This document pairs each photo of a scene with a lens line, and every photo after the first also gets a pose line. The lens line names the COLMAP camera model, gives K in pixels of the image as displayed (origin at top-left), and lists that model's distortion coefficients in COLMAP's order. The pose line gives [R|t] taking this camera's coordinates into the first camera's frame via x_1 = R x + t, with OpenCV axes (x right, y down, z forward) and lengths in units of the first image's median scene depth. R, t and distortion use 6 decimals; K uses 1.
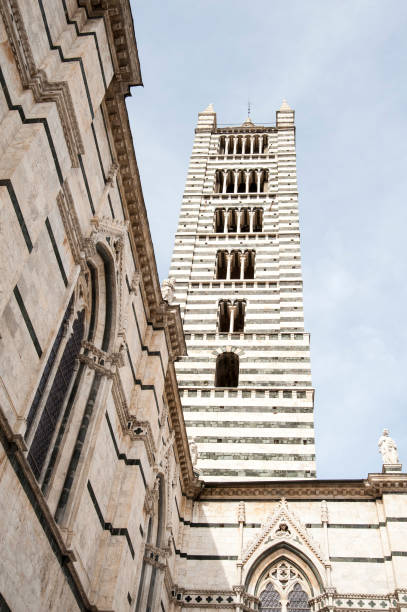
lens RADIAL K [[659.1, 0, 204.1], [0, 659.1, 389.3], [0, 0, 1]] dist [0.023602, 0.014049]
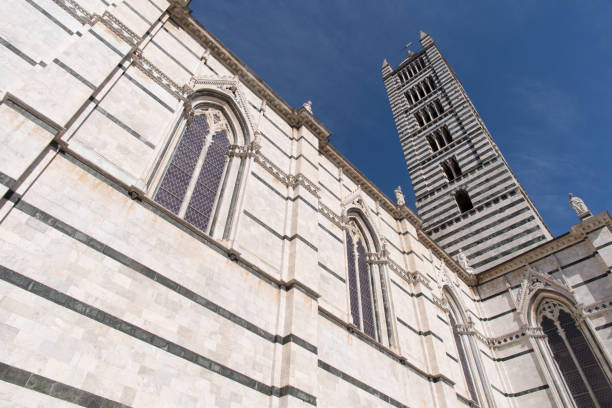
lens RADIAL K [[398.6, 0, 306.5], [0, 398.6, 197.4], [0, 0, 1]] dist [0.002691, -0.001223]
pose [[0.793689, -0.489111, -0.361702, 0.092978], [0.456294, 0.871892, -0.177763, -0.039537], [0.402311, -0.023954, 0.915190, -0.098648]]
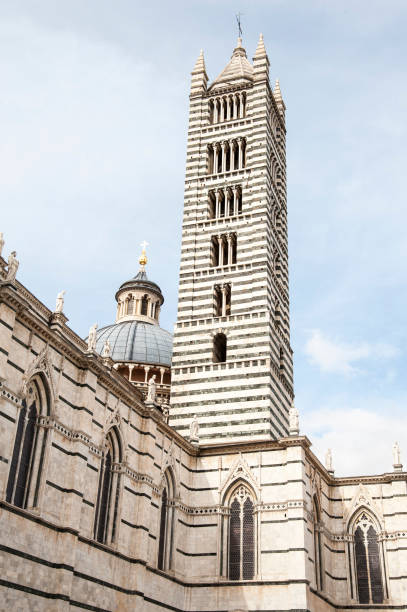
lens RADIAL K [[737.6, 0, 203.5], [0, 737.6, 306.0], [0, 0, 1]] dist [0.020366, 0.293793]
pose [[0.964102, -0.164901, -0.208121, 0.401298], [0.212815, 0.948599, 0.234242, -0.575235], [0.158797, -0.270124, 0.949640, -0.714803]]
